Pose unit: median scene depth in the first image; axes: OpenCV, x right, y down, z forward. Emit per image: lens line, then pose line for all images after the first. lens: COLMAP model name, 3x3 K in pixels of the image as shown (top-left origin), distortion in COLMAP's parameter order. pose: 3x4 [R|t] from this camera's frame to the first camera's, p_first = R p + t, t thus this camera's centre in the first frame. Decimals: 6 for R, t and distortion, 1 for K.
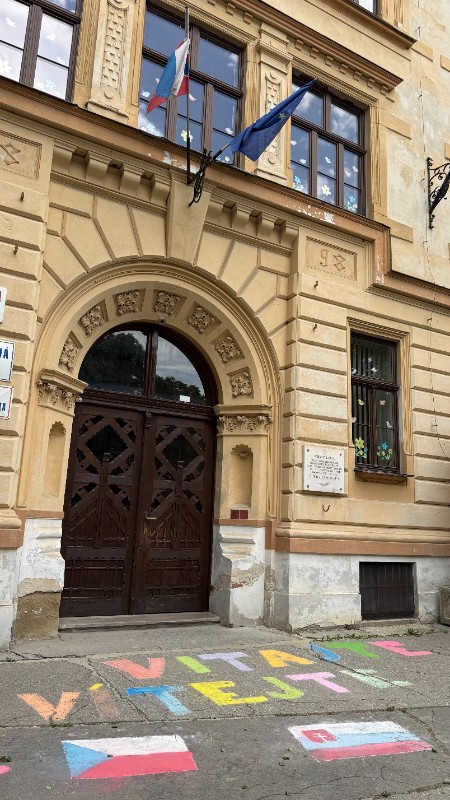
lens RADIAL K [[549.3, 0, 225.0], [0, 549.3, 400.0], [0, 0, 1]] dist [0.092667, -0.125920]
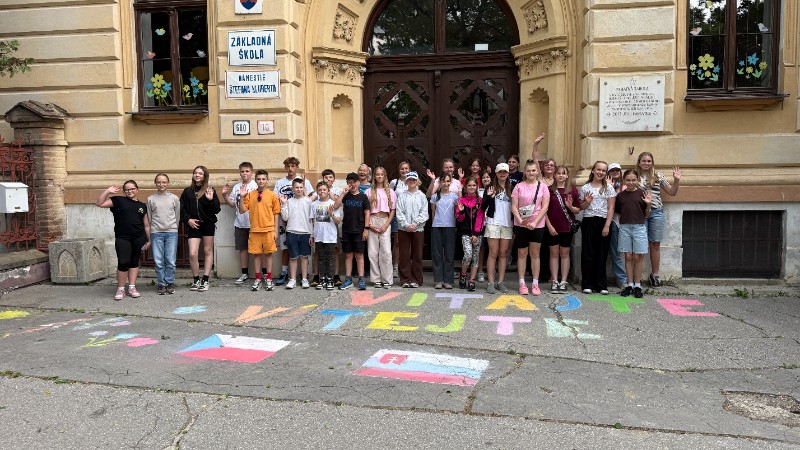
lens RADIAL K [[549.3, 0, 400.0], [0, 549.3, 225.0], [0, 0, 1]] dist [0.092667, -0.125920]
pose [[0.807118, -0.003813, -0.590378, 0.471278], [0.170295, 0.958980, 0.226621, 0.063820], [0.565297, -0.283449, 0.774659, 0.144591]]
